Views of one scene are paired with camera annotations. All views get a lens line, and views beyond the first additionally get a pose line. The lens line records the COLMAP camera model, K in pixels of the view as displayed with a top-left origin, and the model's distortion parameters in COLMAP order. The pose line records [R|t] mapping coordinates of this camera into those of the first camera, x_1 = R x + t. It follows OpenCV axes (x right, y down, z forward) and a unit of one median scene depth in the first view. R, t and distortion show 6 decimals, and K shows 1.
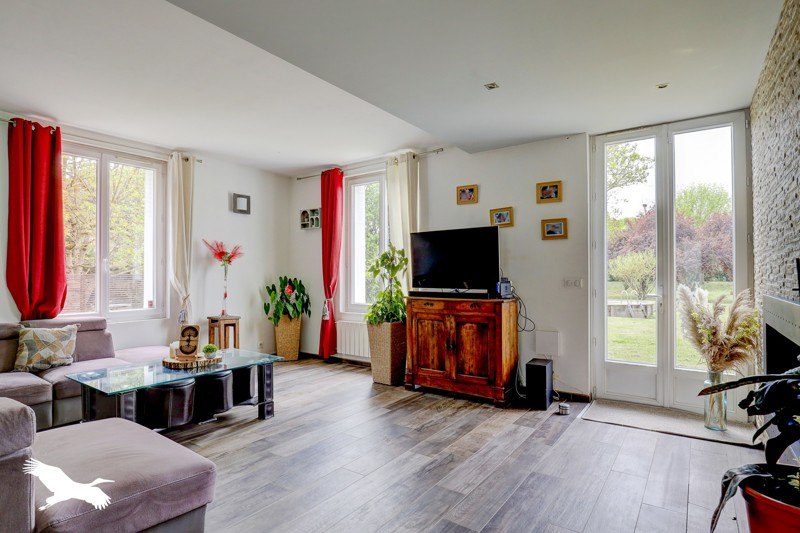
lens RADIAL K [[420.0, 0, 399.8], [0, 420.0, 272.3], [0, 0, 1]] dist [-0.037811, 0.000298]
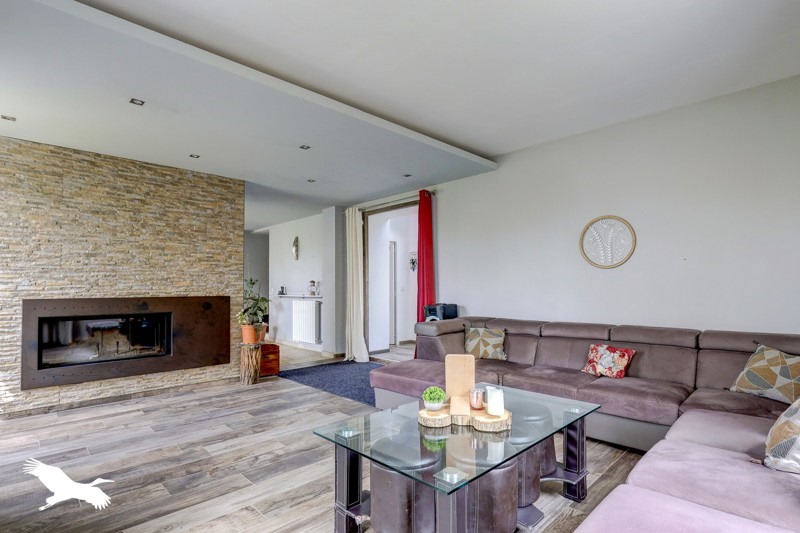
lens RADIAL K [[410.8, 0, 410.4], [0, 410.8, 270.1], [0, 0, 1]] dist [-0.022619, 0.006174]
pose [[-0.987199, 0.010770, 0.159128, -0.552275], [0.003125, 0.998832, -0.048213, 0.020708], [-0.159461, -0.047098, -0.986080, 1.713273]]
